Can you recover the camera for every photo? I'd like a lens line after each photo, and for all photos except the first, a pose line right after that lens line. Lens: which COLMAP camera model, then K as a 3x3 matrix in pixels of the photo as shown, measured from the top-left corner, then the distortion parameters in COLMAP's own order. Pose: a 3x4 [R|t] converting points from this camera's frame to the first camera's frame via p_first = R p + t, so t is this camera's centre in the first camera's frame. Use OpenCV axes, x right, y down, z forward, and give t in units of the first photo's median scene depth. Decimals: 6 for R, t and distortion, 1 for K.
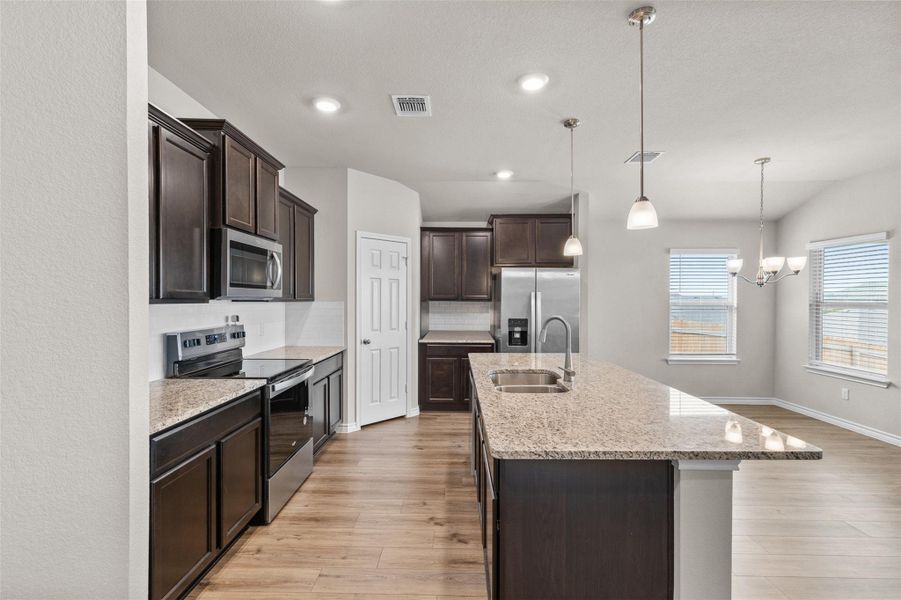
lens RADIAL K [[404.2, 0, 447.1], [0, 404.2, 303.4], [0, 0, 1]] dist [0.005096, 0.000354]
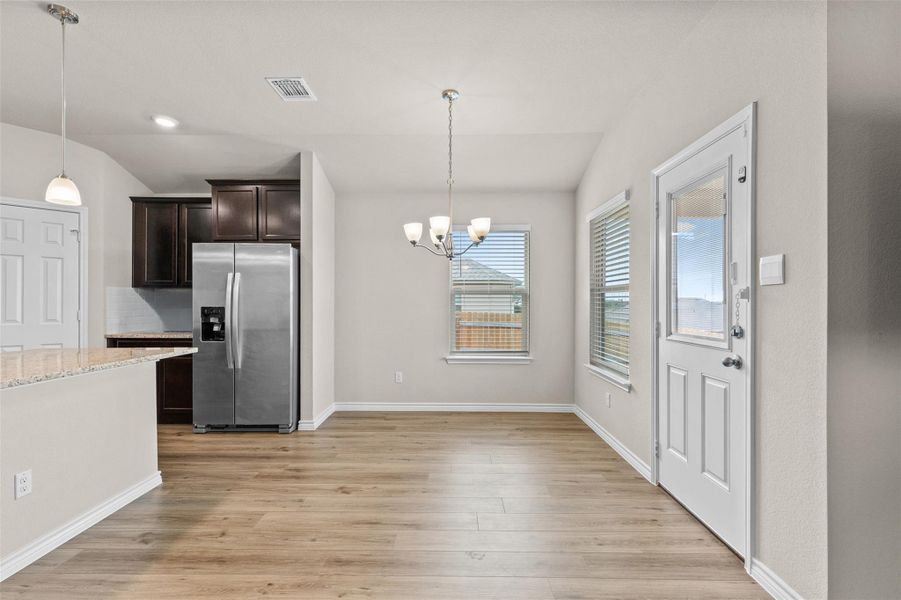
lens RADIAL K [[404.2, 0, 450.7], [0, 404.2, 303.1], [0, 0, 1]] dist [0.005096, 0.000354]
pose [[0.999994, -0.003093, 0.001258, 0.649443], [0.003106, 0.999942, -0.010294, 0.040285], [-0.001226, 0.010298, 0.999946, 0.202102]]
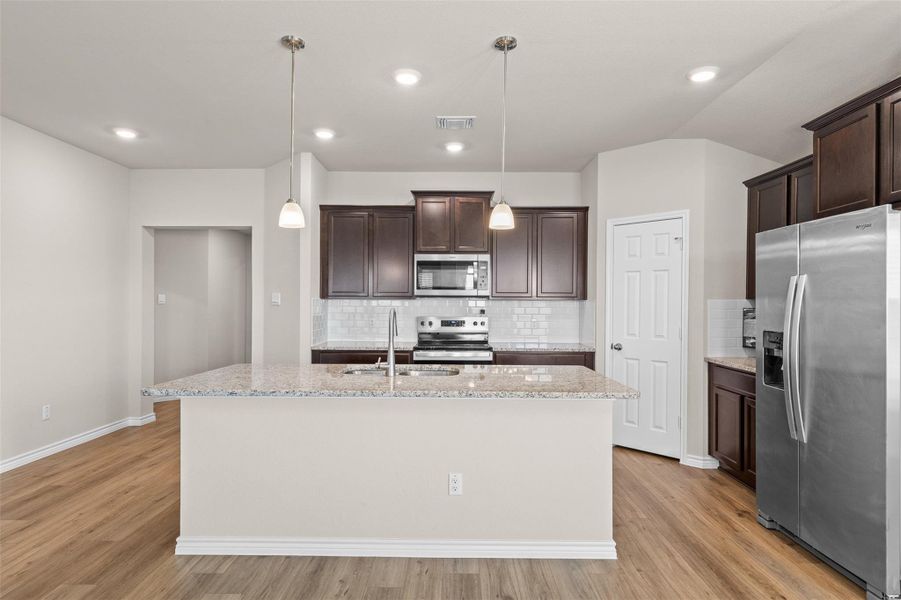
lens RADIAL K [[494.0, 0, 448.9], [0, 494.0, 305.3], [0, 0, 1]] dist [0.003666, 0.000509]
pose [[0.006946, 0.000090, -0.999976, 0.785366], [-0.015601, 0.999878, -0.000019, 0.011955], [0.999854, 0.015601, 0.006947, 0.600440]]
